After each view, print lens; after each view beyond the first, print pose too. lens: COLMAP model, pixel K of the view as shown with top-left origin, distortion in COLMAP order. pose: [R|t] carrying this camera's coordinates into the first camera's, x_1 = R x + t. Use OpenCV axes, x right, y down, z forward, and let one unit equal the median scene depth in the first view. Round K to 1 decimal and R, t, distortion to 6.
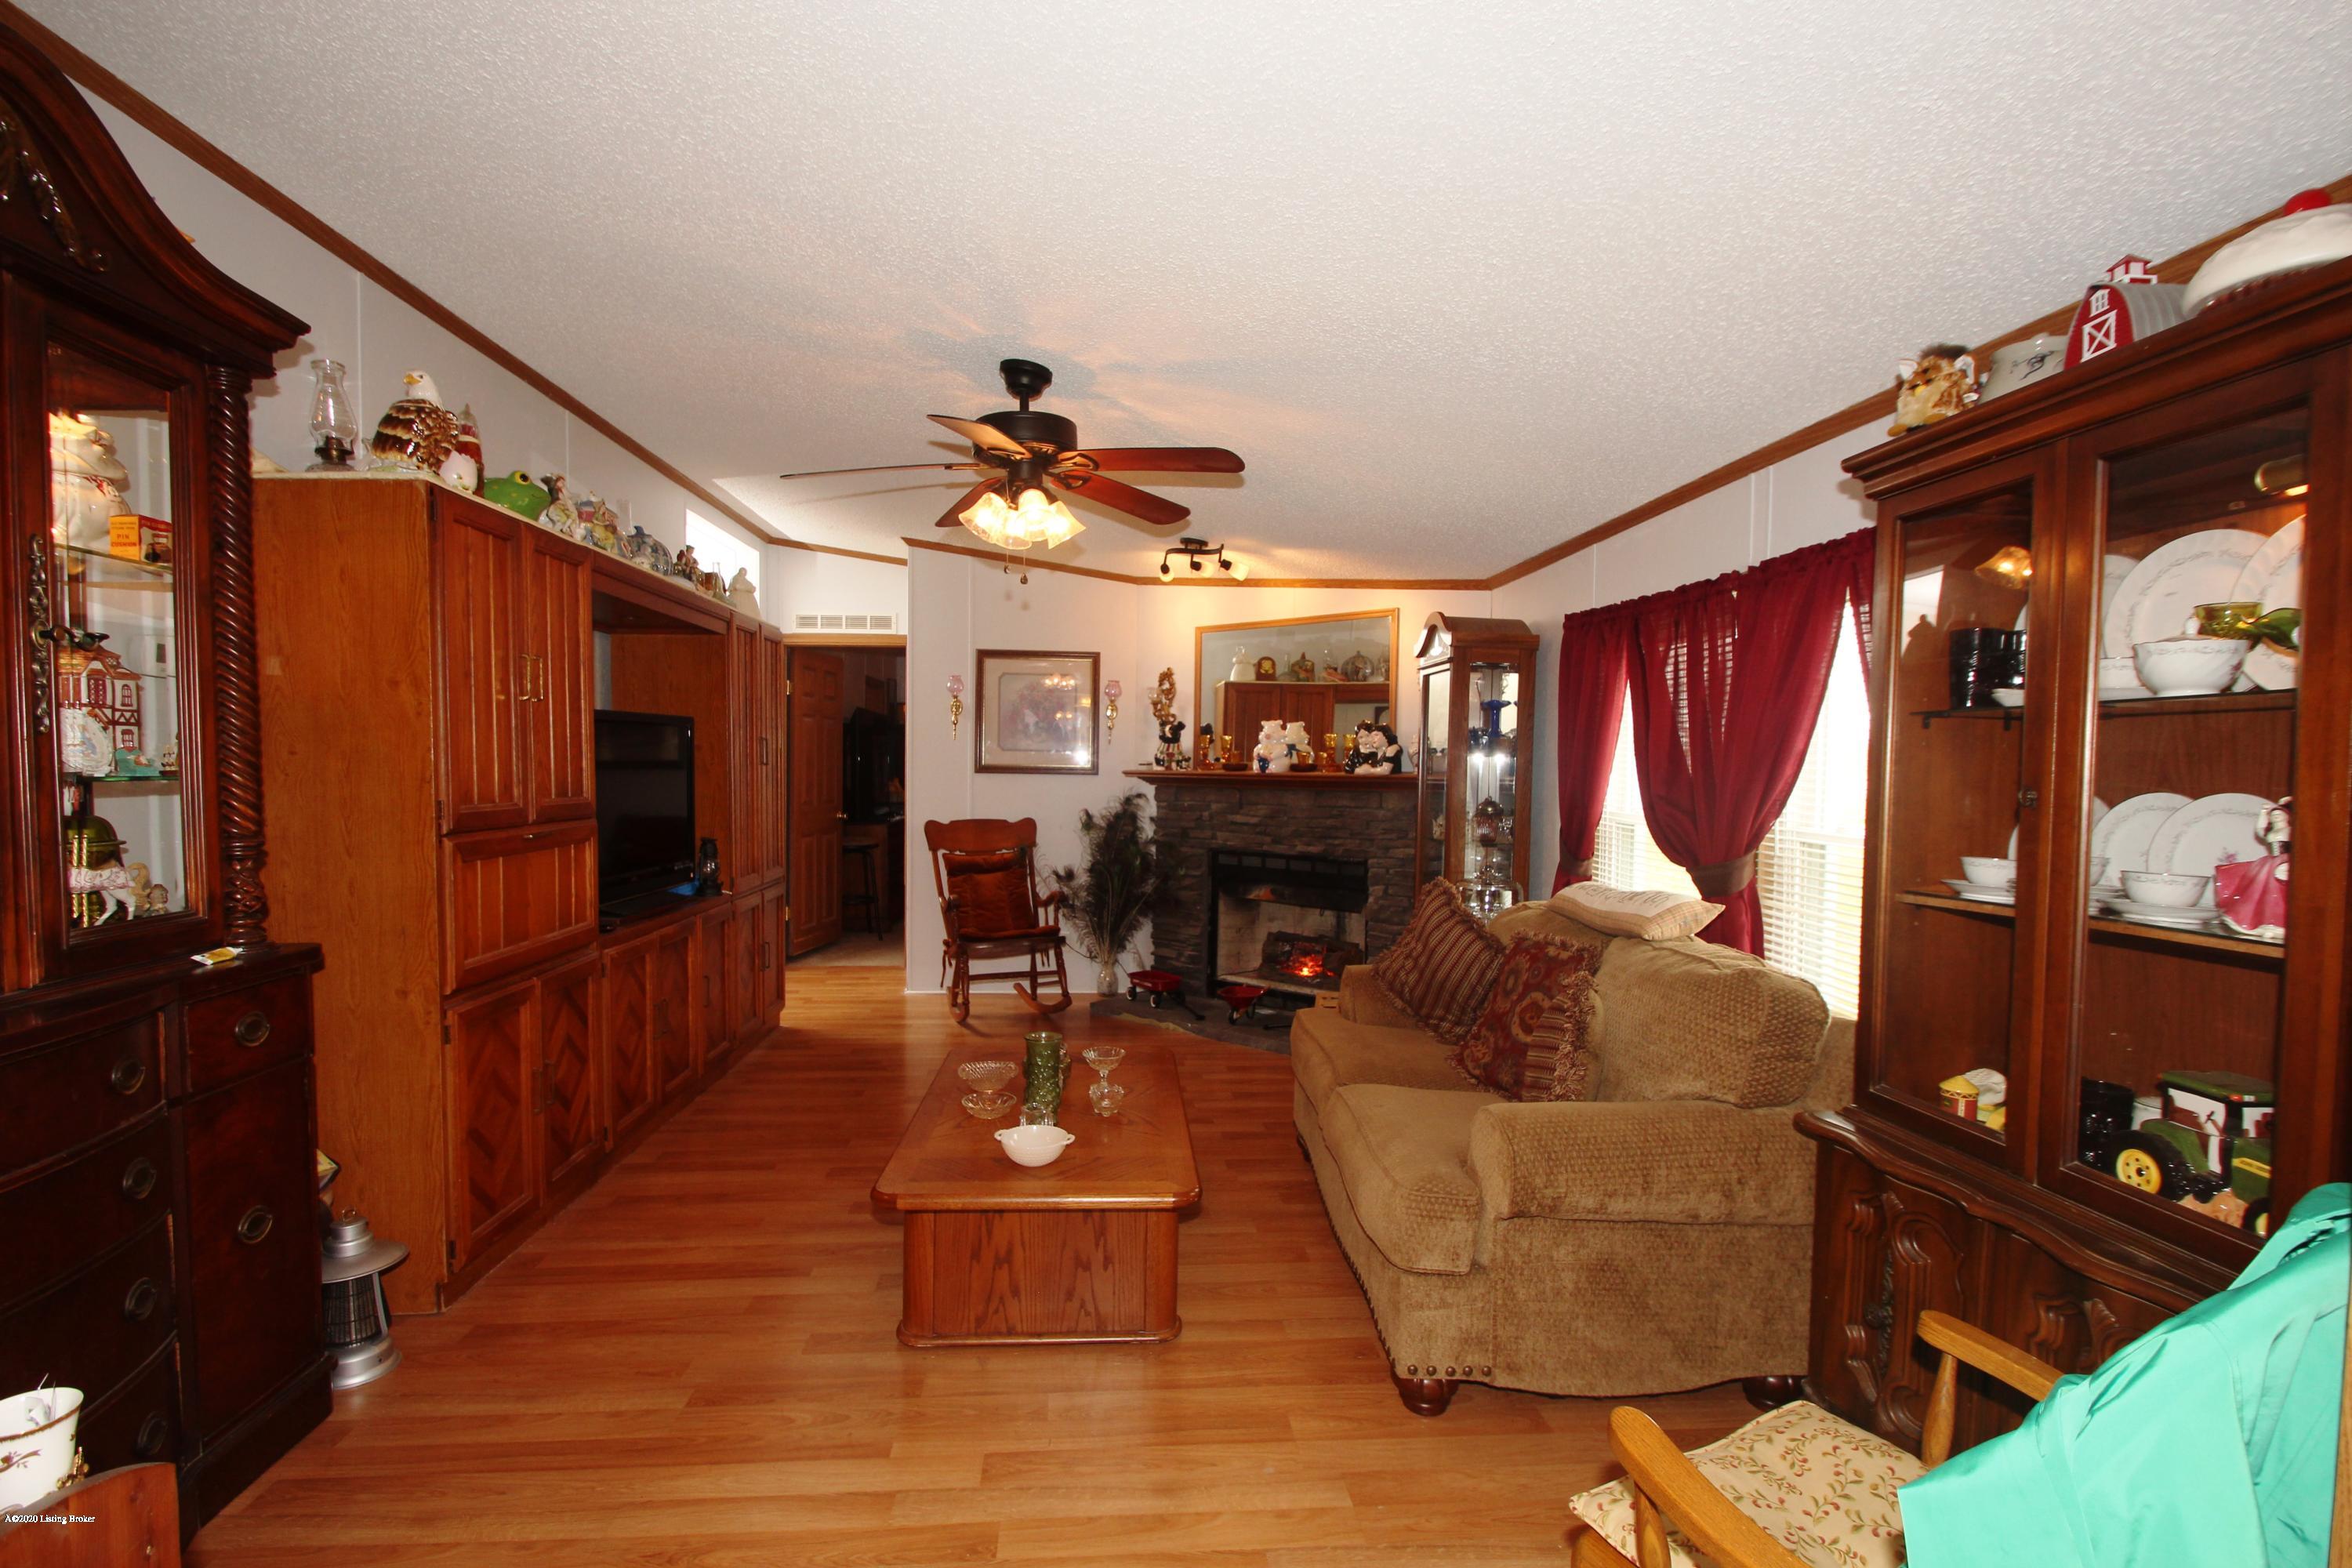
lens RADIAL K [[1108.8, 0, 1175.4], [0, 1108.8, 800.0], [0, 0, 1]] dist [0.028734, -0.027415]
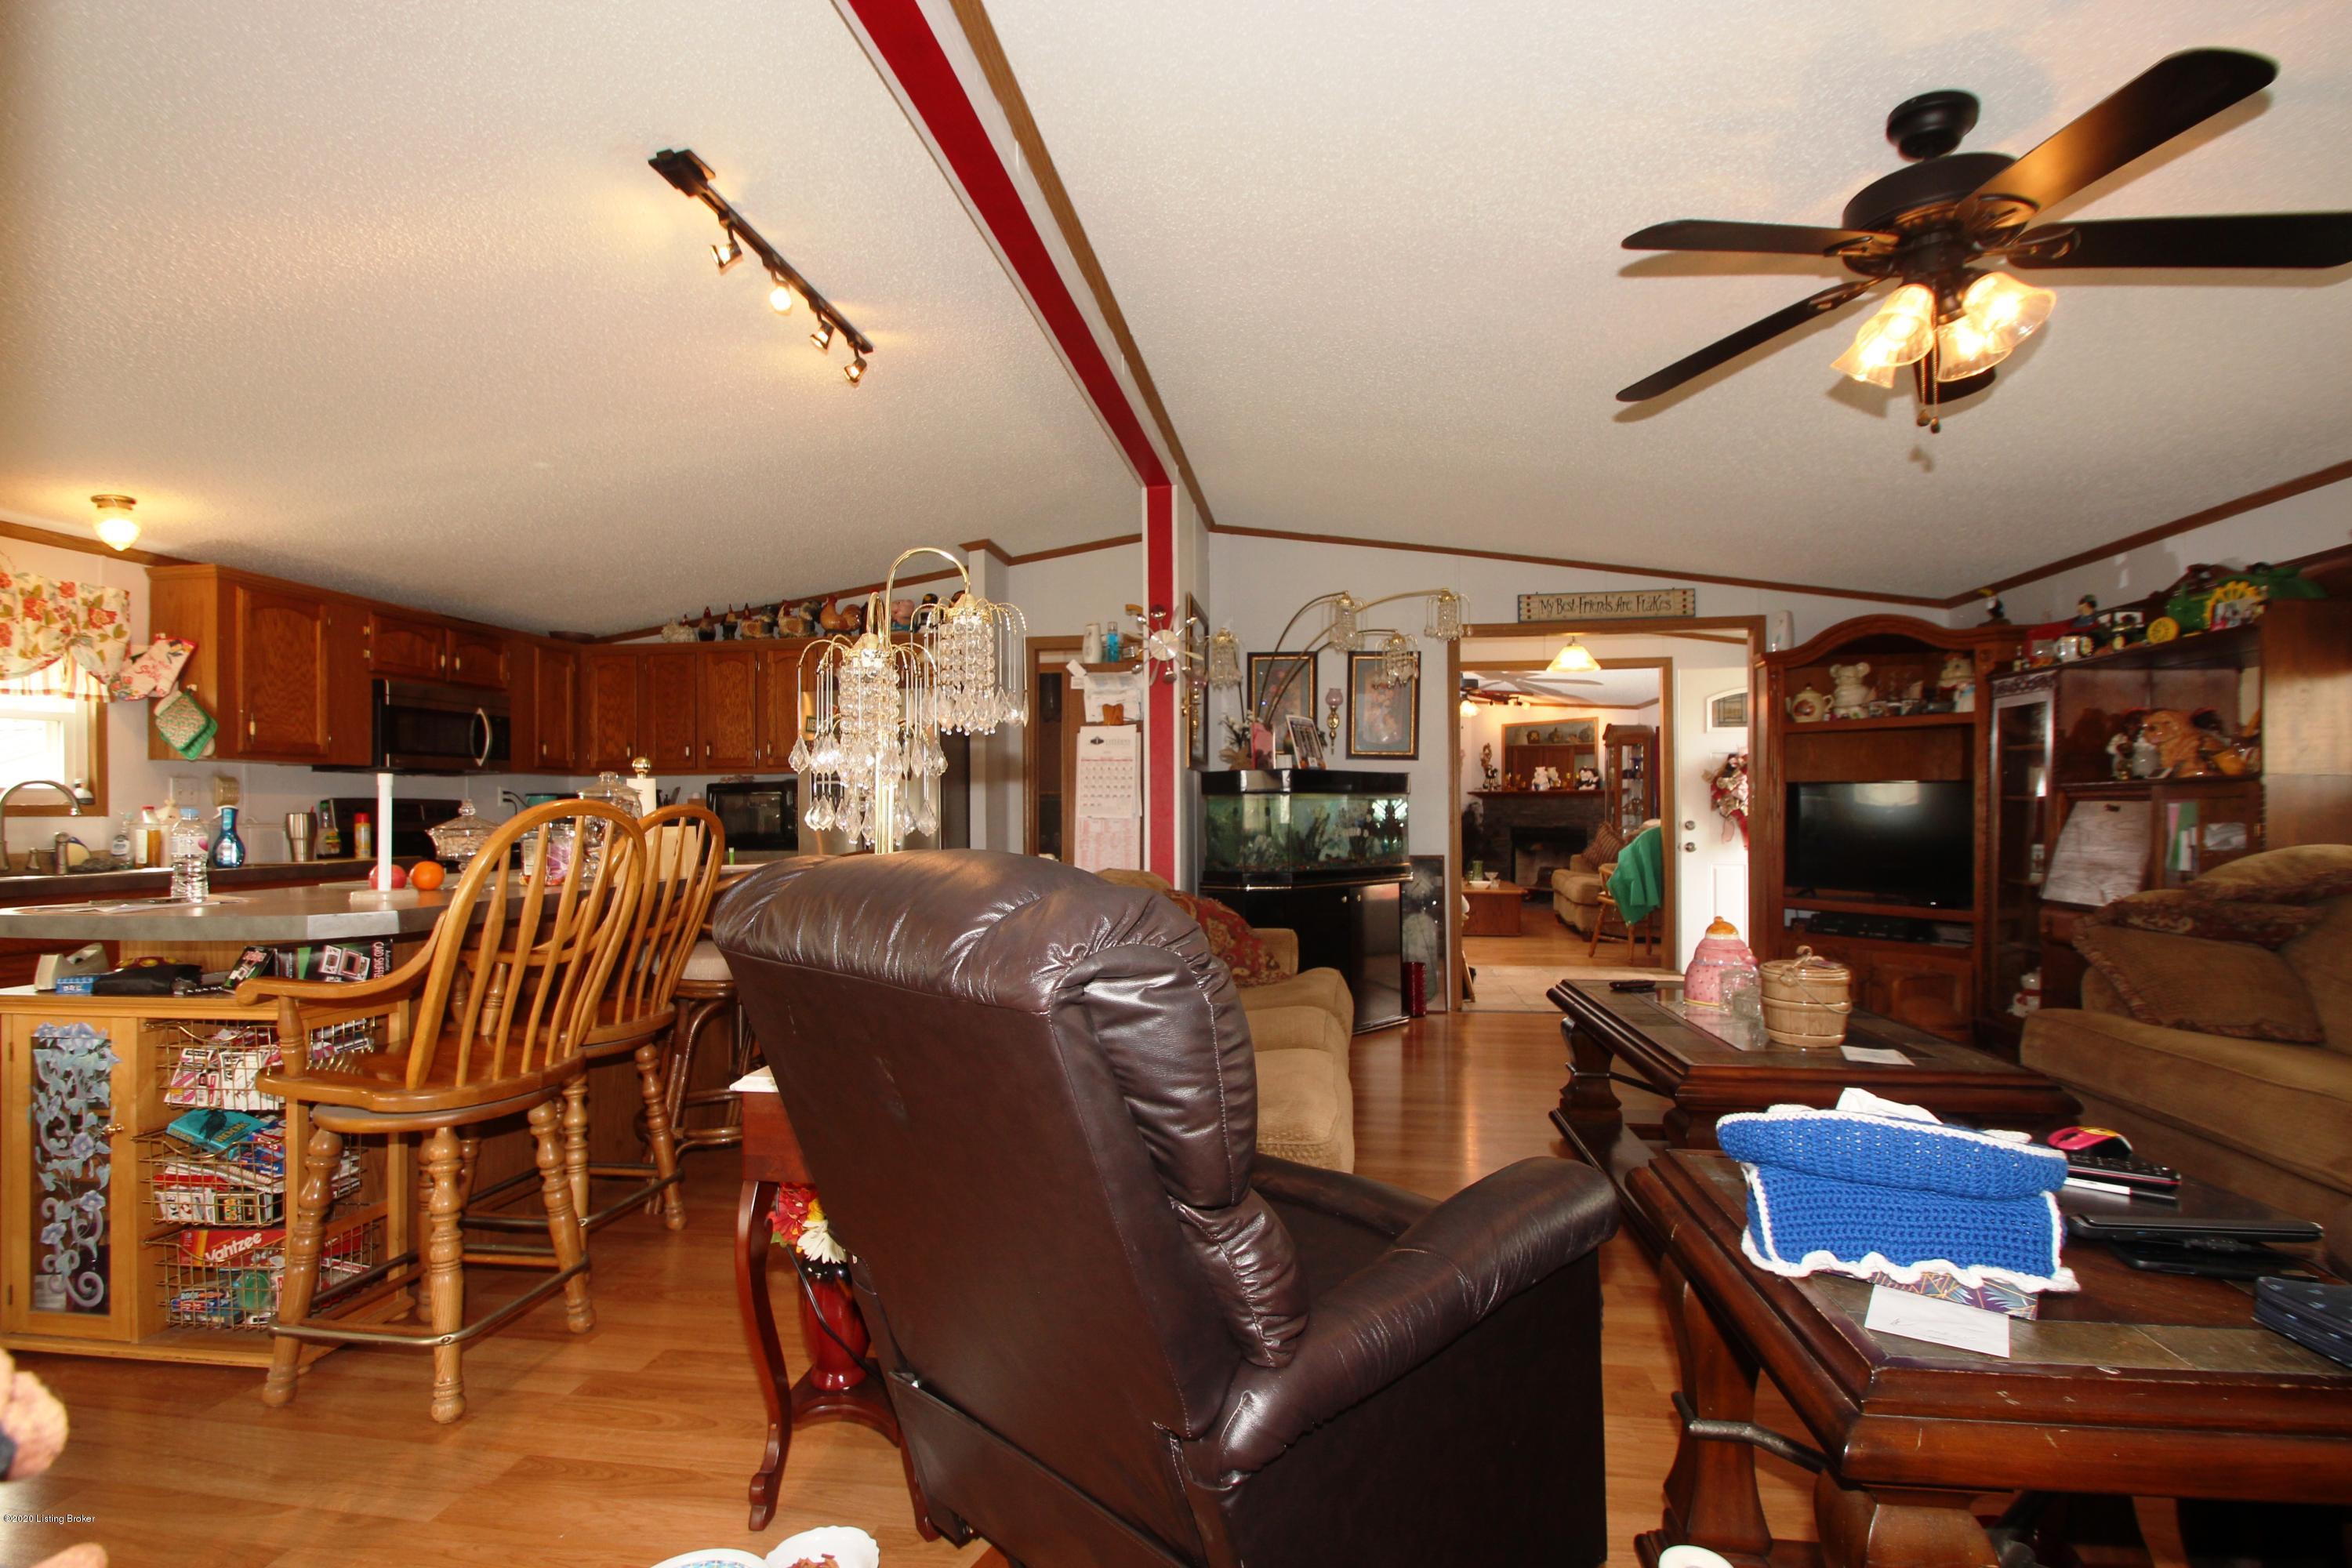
lens RADIAL K [[1108.8, 0, 1175.4], [0, 1108.8, 800.0], [0, 0, 1]] dist [0.028734, -0.027415]
pose [[0.974713, -0.015526, -0.222919, -0.124449], [0.006299, 0.999096, -0.042045, 0.078869], [0.223370, 0.039578, 0.973930, -1.266119]]
